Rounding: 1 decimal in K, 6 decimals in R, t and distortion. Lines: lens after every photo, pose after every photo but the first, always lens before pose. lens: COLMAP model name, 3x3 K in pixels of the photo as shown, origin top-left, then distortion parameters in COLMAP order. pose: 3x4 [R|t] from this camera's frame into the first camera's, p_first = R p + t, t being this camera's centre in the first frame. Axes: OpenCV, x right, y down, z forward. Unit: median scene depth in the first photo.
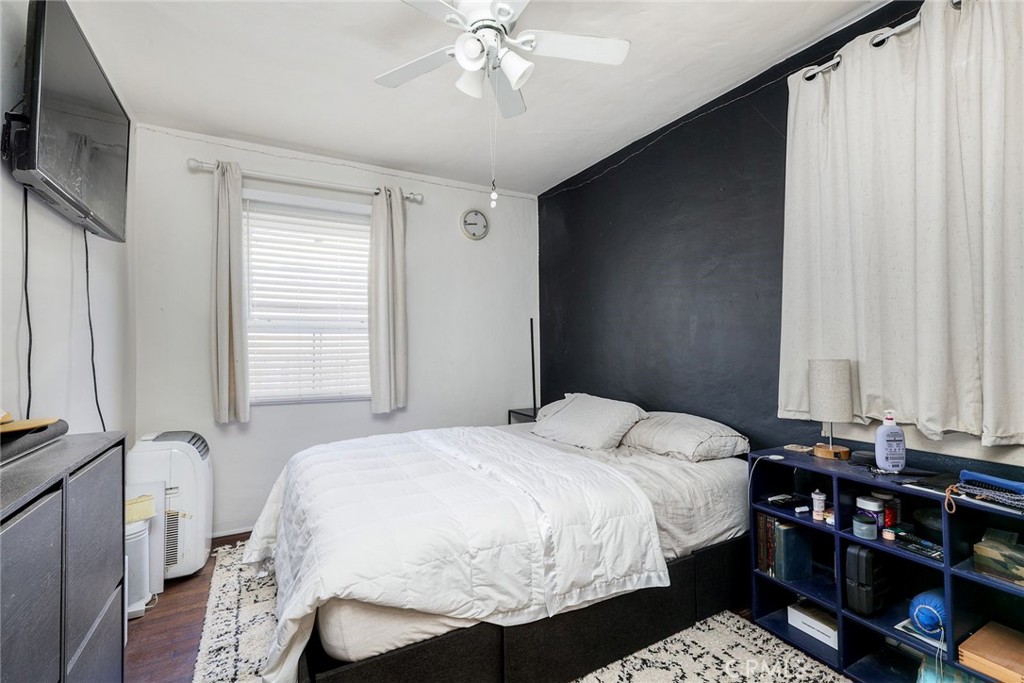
lens RADIAL K [[455.8, 0, 518.0], [0, 455.8, 336.7], [0, 0, 1]] dist [0.003166, 0.000356]
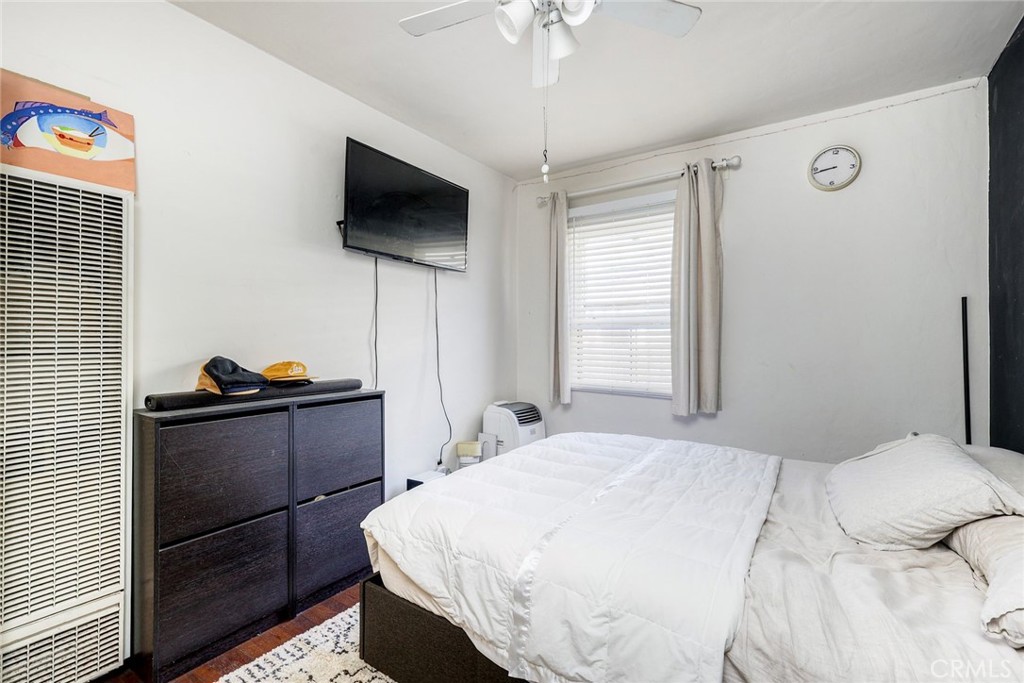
lens RADIAL K [[452.8, 0, 512.0], [0, 452.8, 341.5], [0, 0, 1]] dist [0.000211, -0.000080]
pose [[0.450377, 0.009340, -0.892789, 0.358806], [0.012989, 0.999771, 0.017012, -0.000439], [0.892744, -0.019258, 0.450153, 0.292135]]
